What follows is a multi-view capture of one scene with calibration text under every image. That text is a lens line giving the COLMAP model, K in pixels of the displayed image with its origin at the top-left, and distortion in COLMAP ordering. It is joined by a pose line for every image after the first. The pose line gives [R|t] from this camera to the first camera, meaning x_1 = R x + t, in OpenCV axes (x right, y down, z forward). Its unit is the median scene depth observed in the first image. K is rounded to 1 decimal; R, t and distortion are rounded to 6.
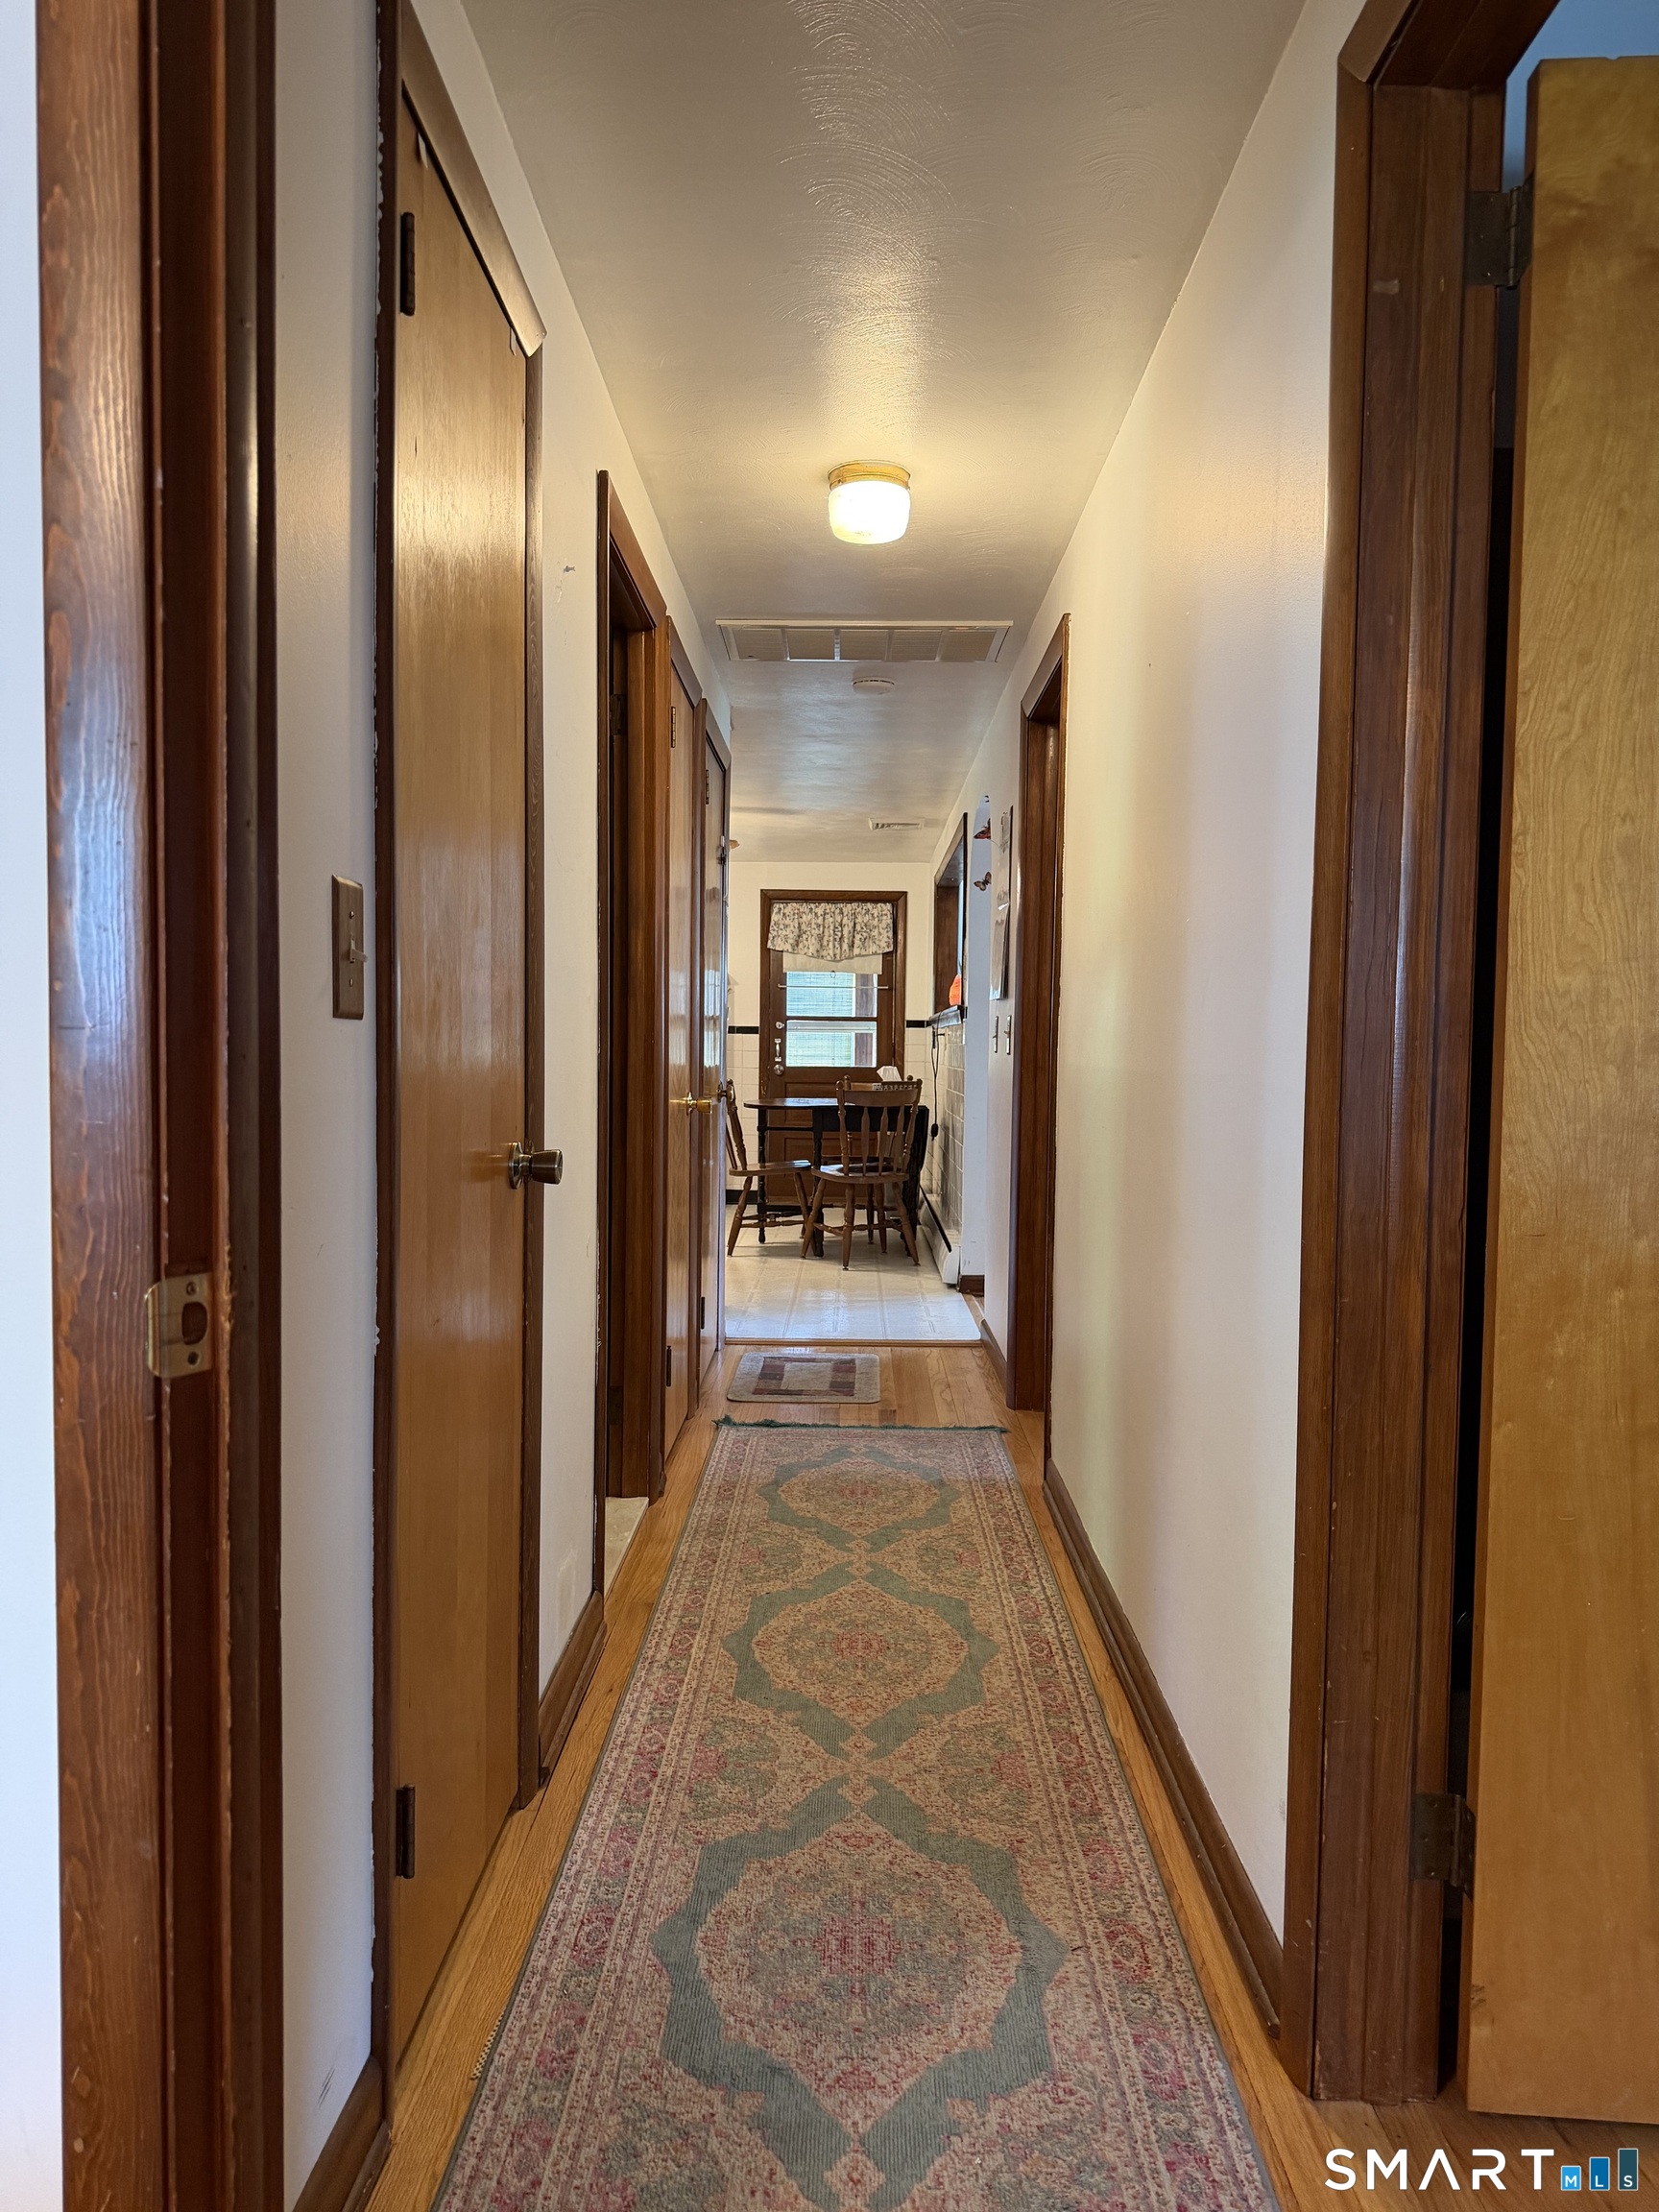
lens RADIAL K [[1552.5, 0, 829.5], [0, 1552.5, 1106.0], [0, 0, 1]] dist [0.020040, 0.000088]
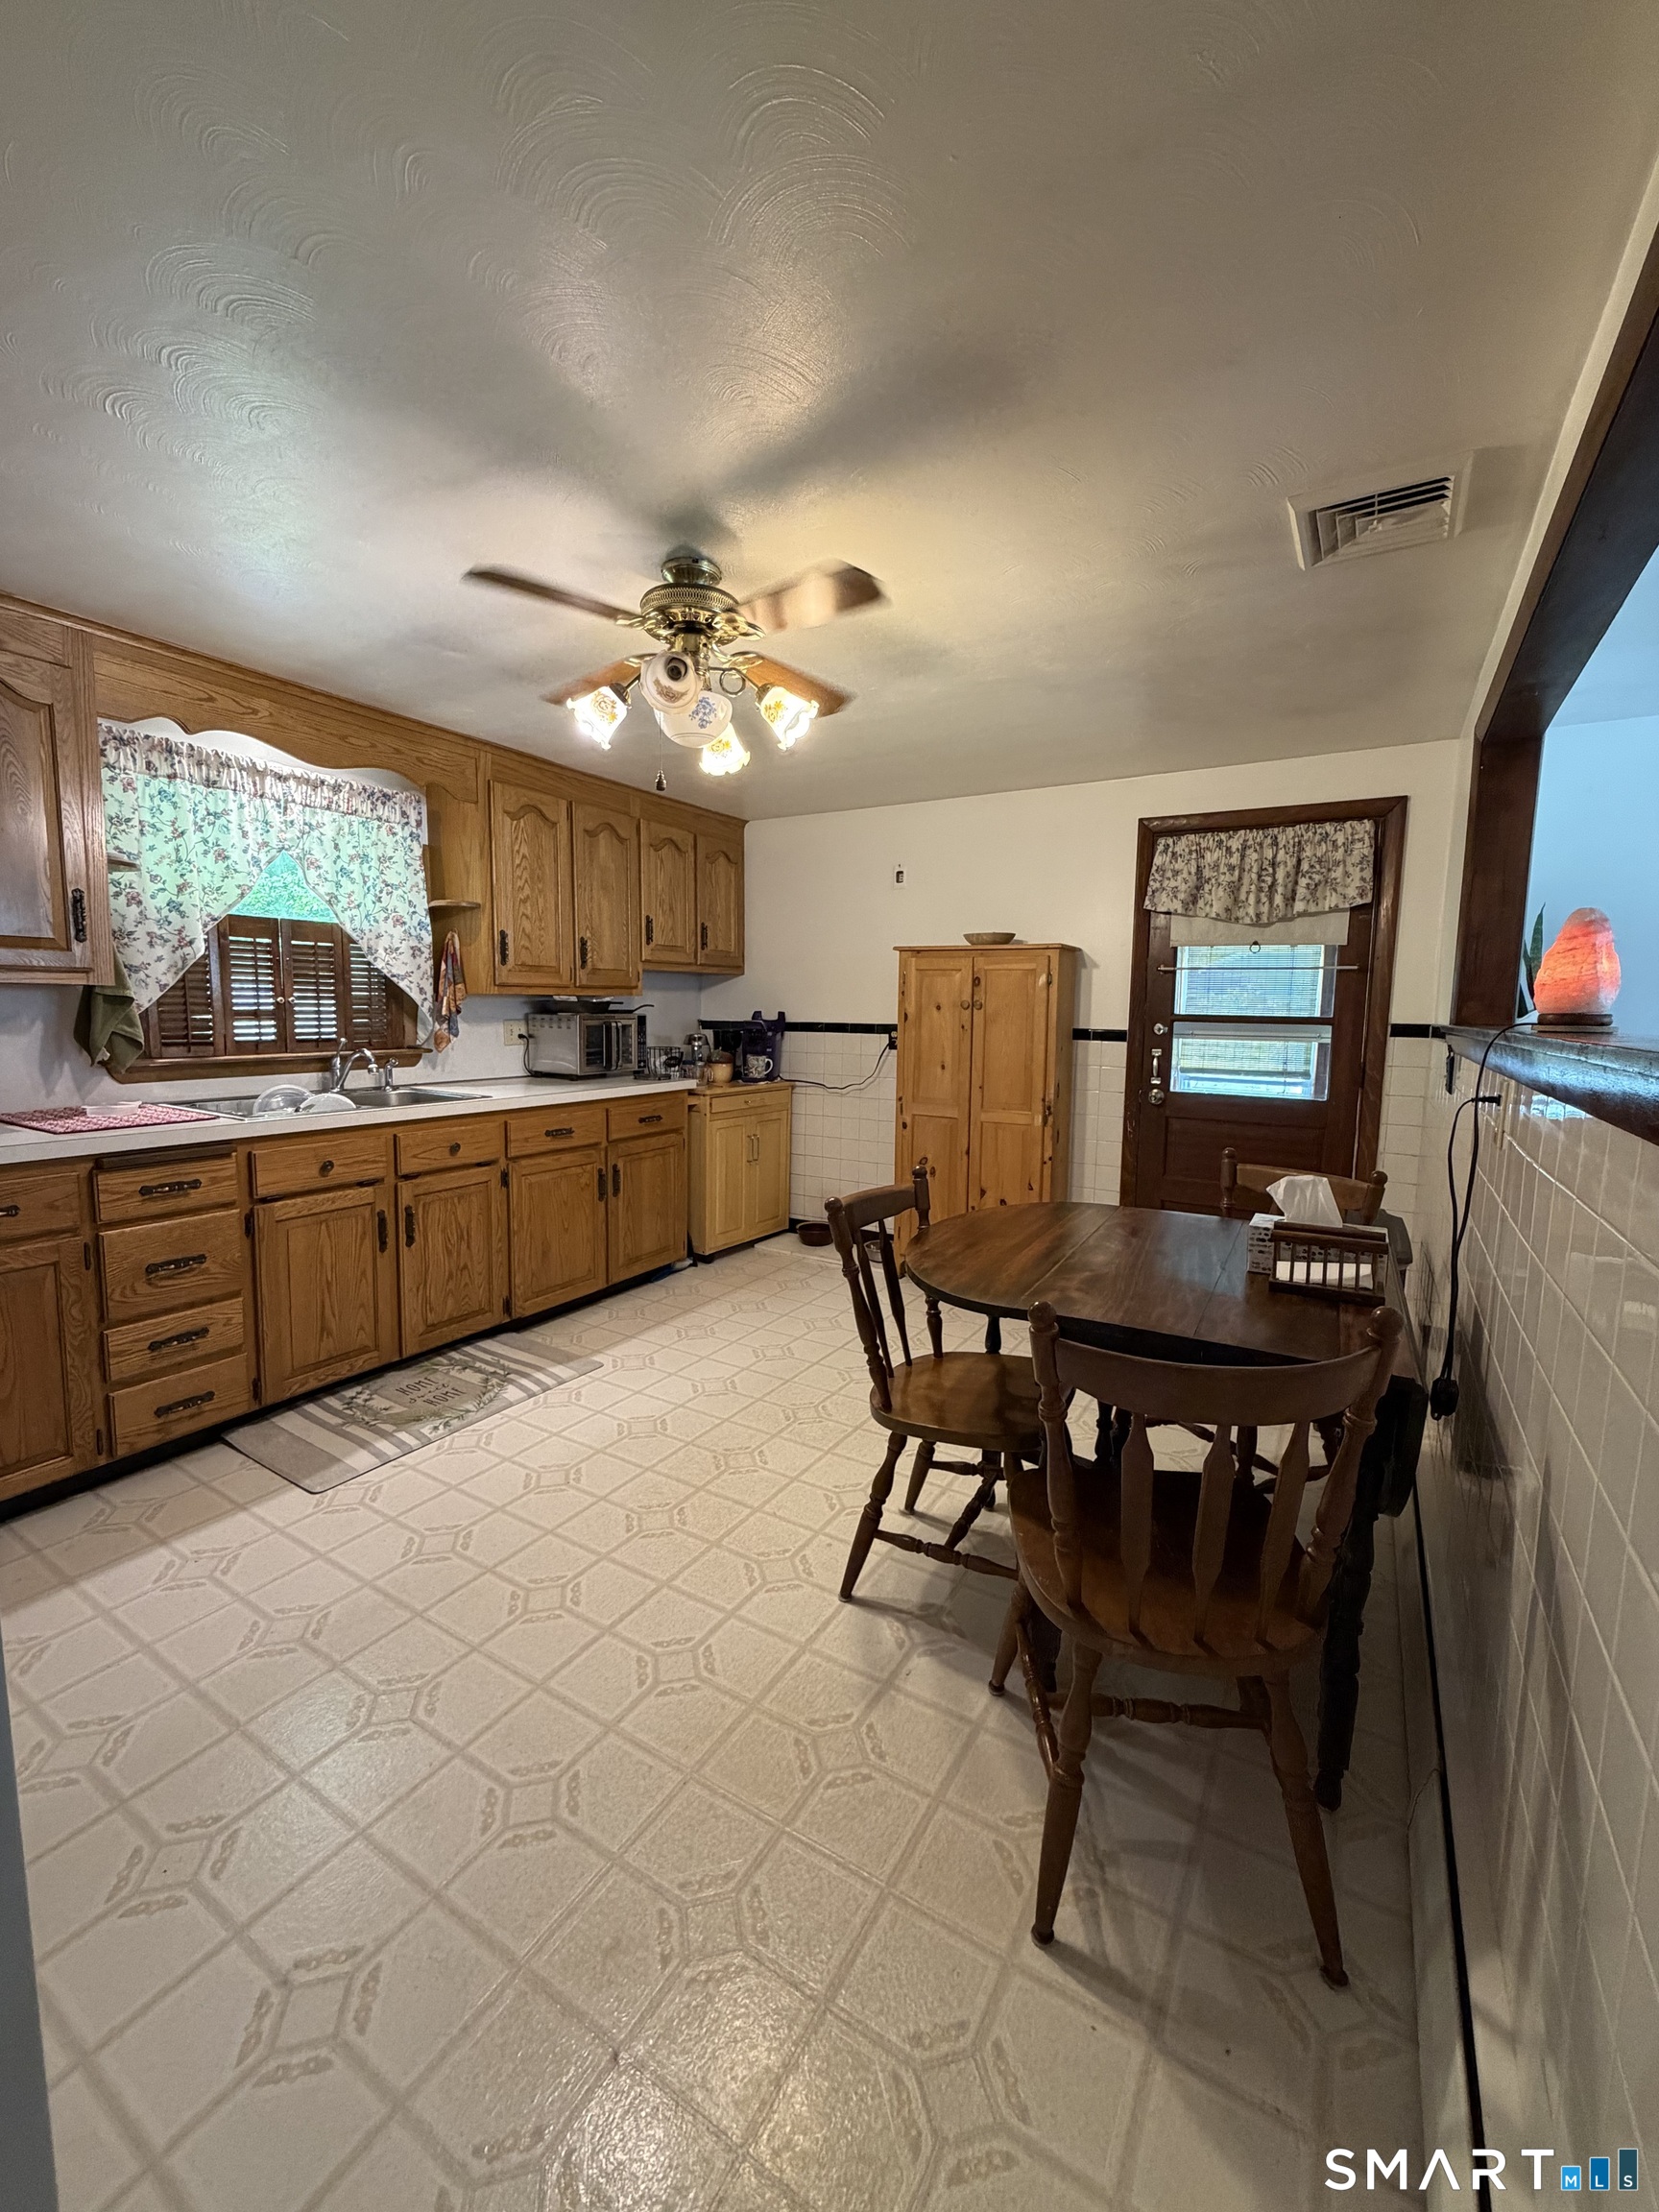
lens RADIAL K [[882.9, 0, 826.7], [0, 882.9, 1097.3], [0, 0, 1]] dist [0.000337, 0.000330]
pose [[0.859808, 0.052970, -0.507863, 0.037288], [-0.024738, 0.997758, 0.062184, -0.043094], [0.510018, -0.040902, 0.859191, 0.611348]]
